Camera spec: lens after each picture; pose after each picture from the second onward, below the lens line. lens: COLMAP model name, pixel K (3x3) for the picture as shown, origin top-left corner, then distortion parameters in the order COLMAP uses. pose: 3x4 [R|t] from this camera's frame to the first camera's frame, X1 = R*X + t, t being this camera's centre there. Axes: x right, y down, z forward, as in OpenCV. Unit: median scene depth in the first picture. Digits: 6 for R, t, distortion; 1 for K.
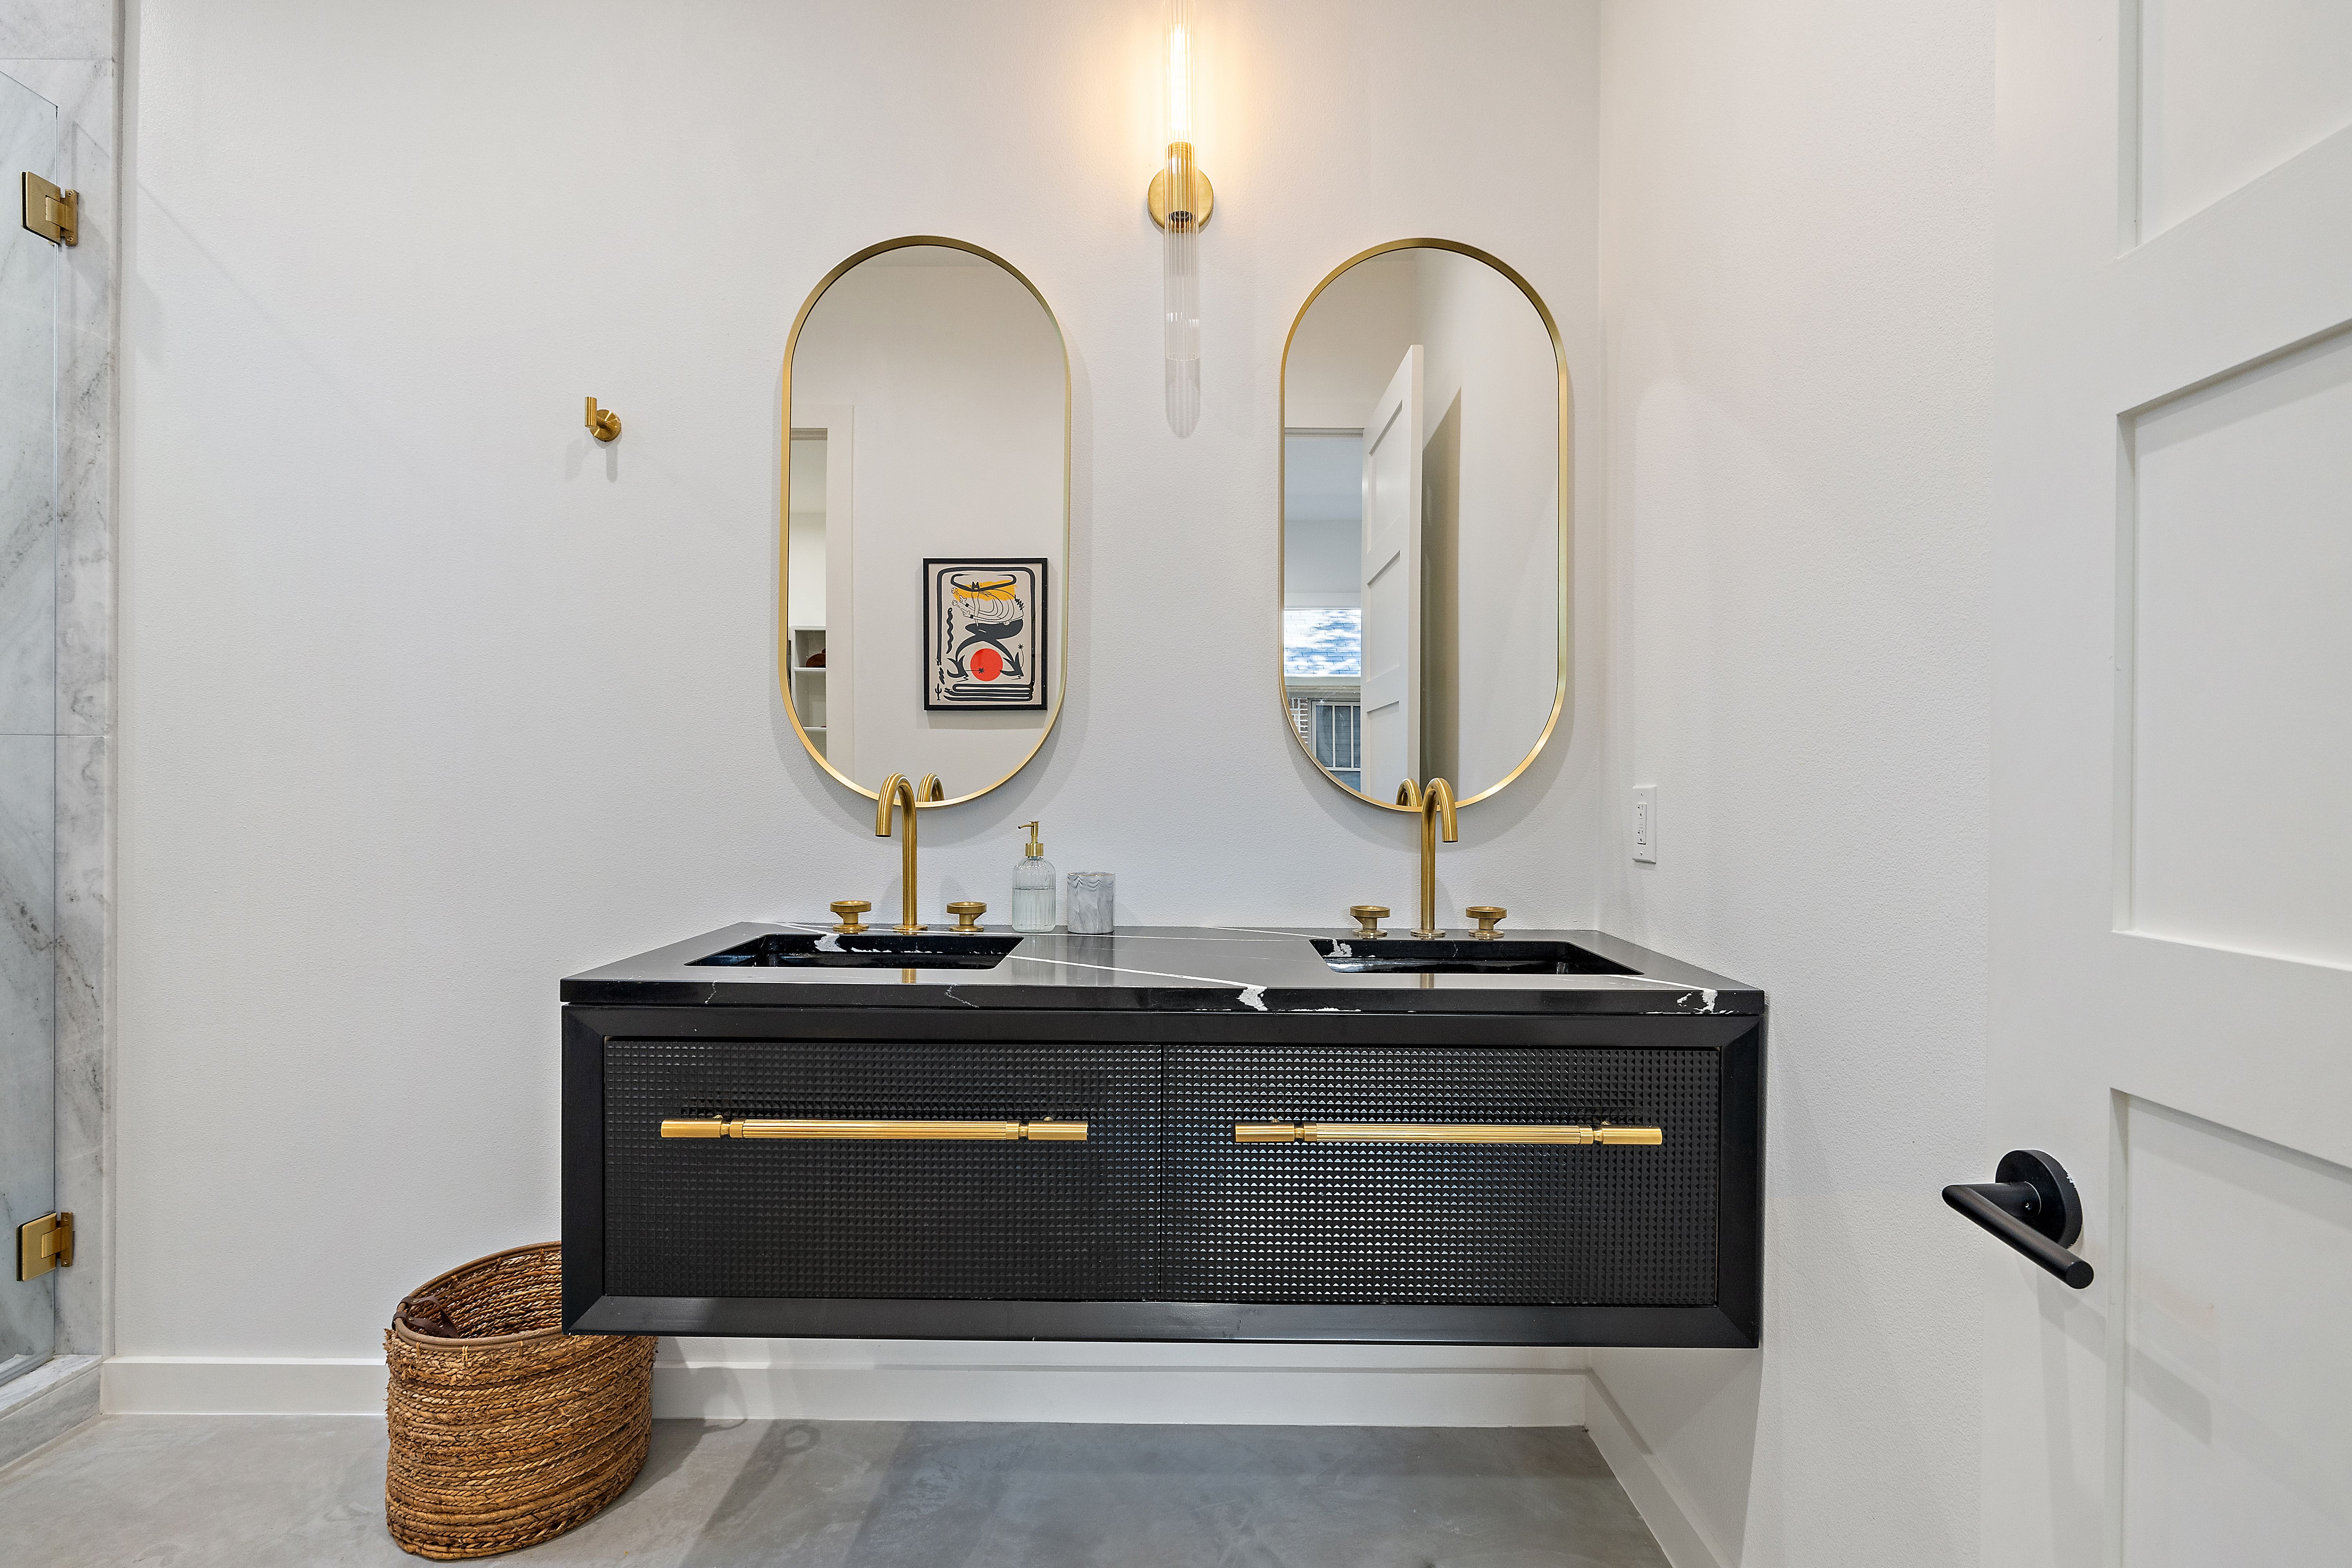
lens RADIAL K [[1100.4, 0, 1174.0], [0, 1100.4, 783.9], [0, 0, 1]] dist [-0.011495, 0.002281]
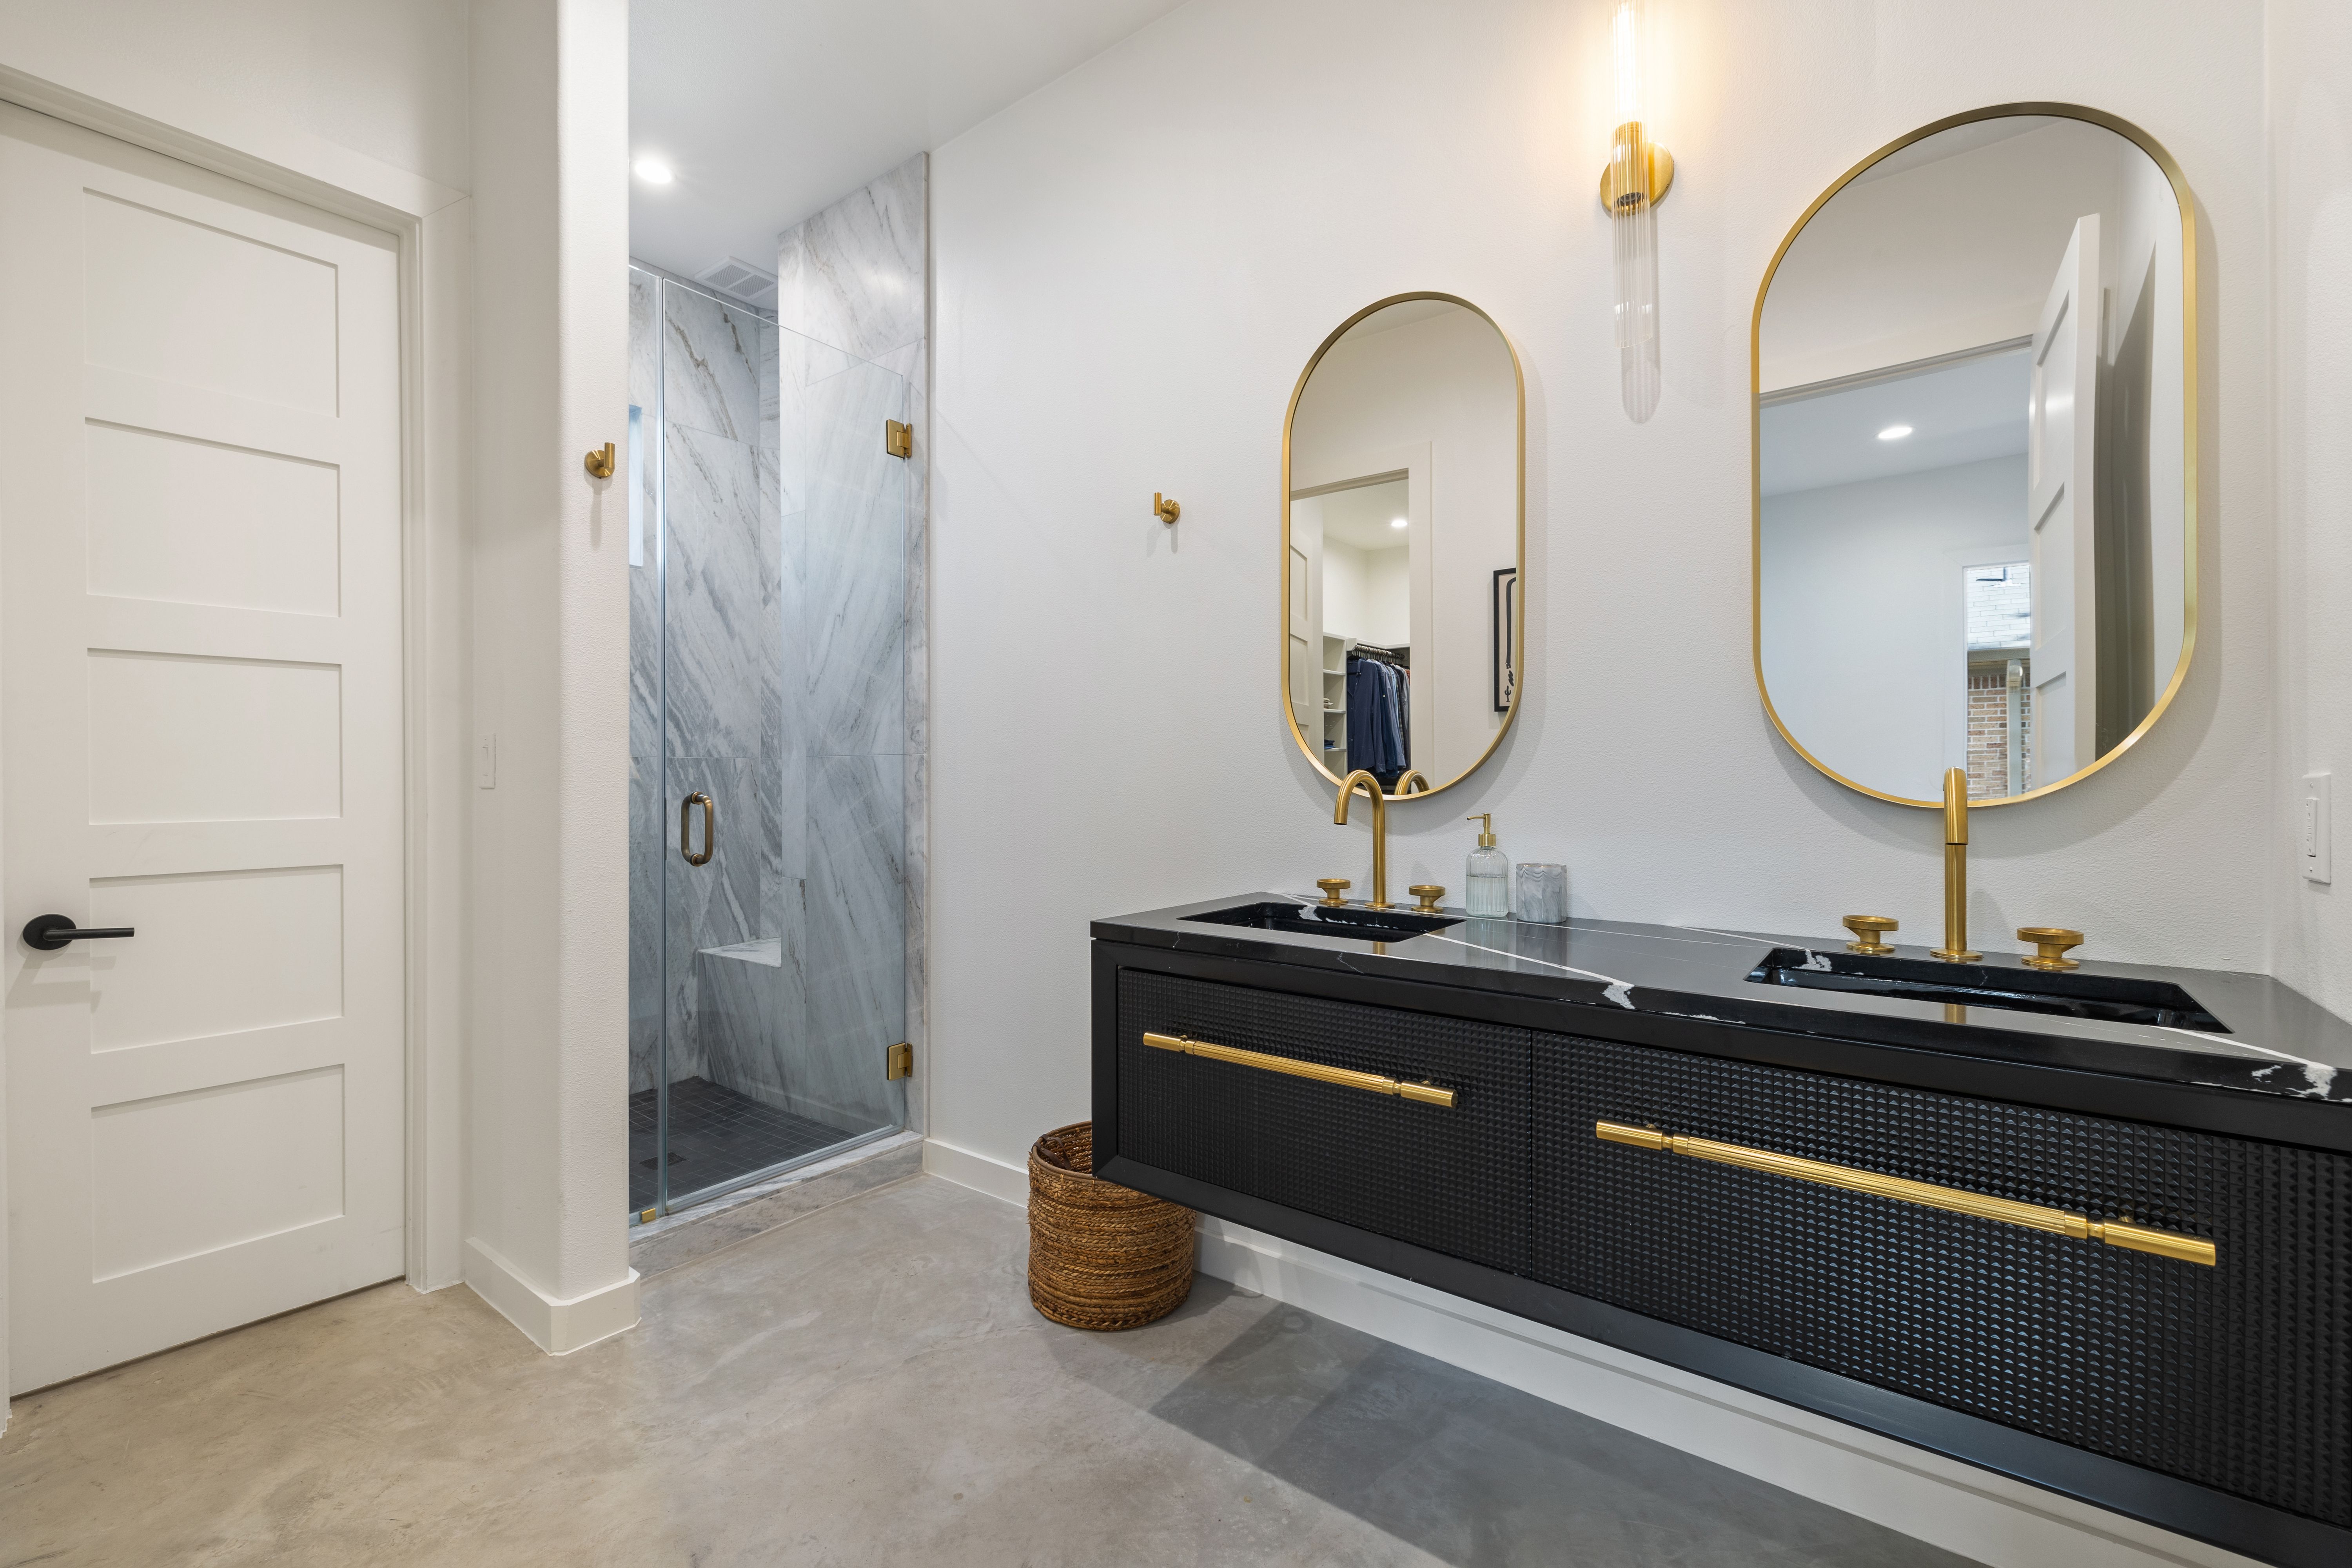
lens RADIAL K [[994.9, 0, 1128.7], [0, 994.9, 776.2], [0, 0, 1]] dist [0.003670, -0.000857]
pose [[0.786307, -0.010088, -0.617753, 0.204099], [0.007001, 0.999948, -0.007418, 0.002534], [0.617796, 0.001508, 0.786337, 0.023236]]
